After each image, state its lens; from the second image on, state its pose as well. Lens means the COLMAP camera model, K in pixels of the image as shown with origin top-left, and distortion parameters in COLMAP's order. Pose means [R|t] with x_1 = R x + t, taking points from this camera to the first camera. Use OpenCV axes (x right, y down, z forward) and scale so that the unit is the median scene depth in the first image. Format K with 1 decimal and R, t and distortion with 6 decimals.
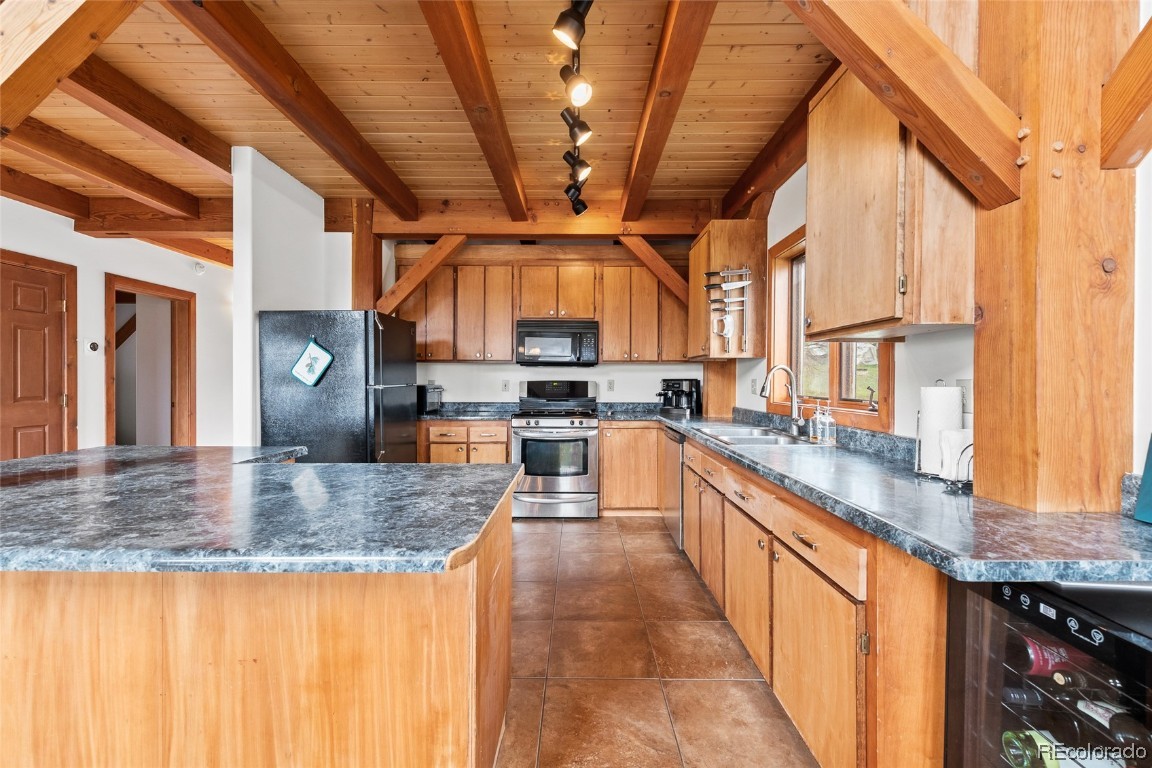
lens RADIAL K [[476.0, 0, 577.4], [0, 476.0, 382.3], [0, 0, 1]] dist [0.012609, -0.002894]
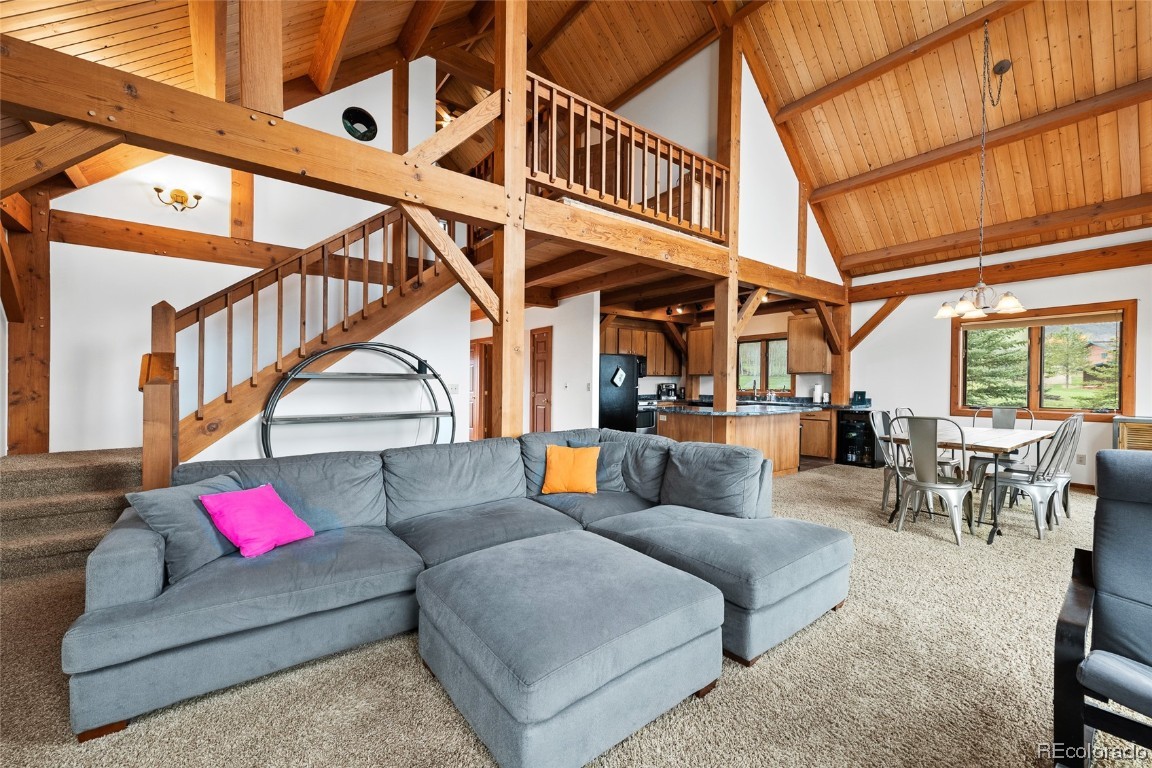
lens RADIAL K [[462.4, 0, 572.0], [0, 462.4, 387.9], [0, 0, 1]] dist [0.019077, -0.000437]
pose [[0.788865, -0.006765, 0.614529, -1.670342], [0.004090, 0.999975, 0.005758, -0.000043], [-0.614553, -0.002029, 0.788873, -0.491929]]
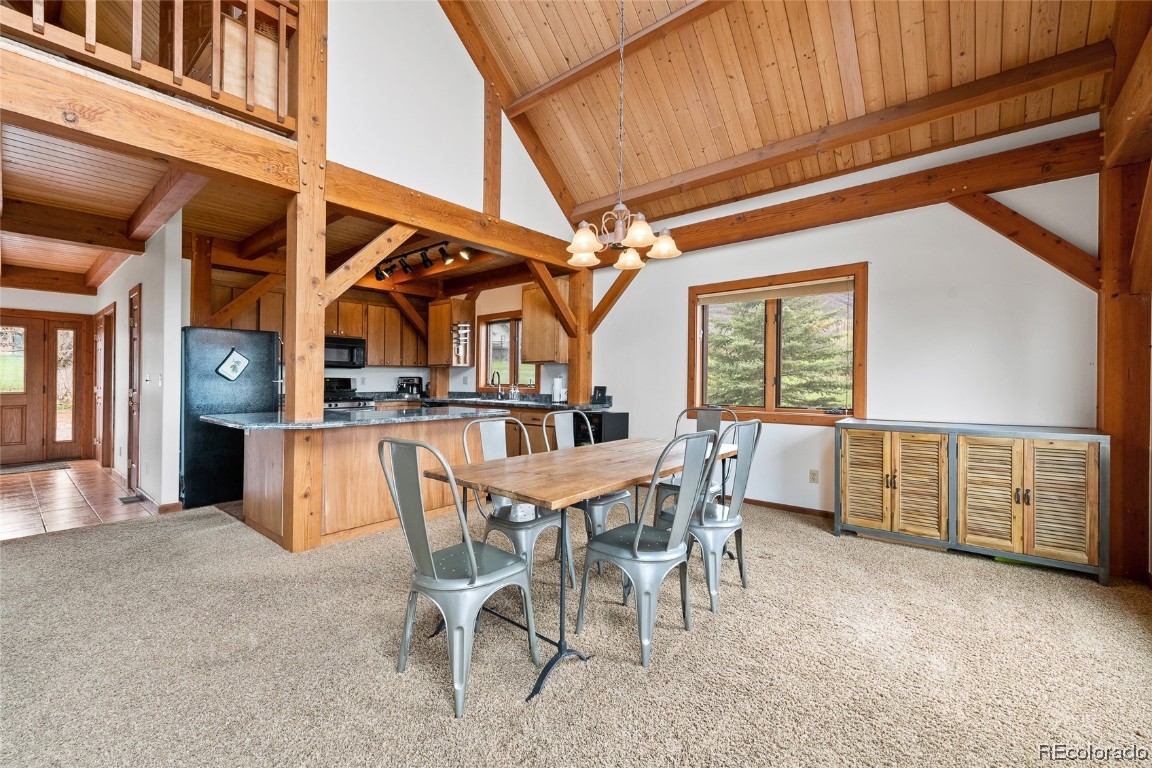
lens RADIAL K [[476.0, 0, 565.6], [0, 476.0, 372.9], [0, 0, 1]] dist [0.012609, -0.002894]
pose [[0.650085, 0.008716, 0.759812, -0.799195], [0.005404, 0.999856, -0.016093, 0.010450], [-0.759843, 0.014568, 0.649944, -0.575273]]
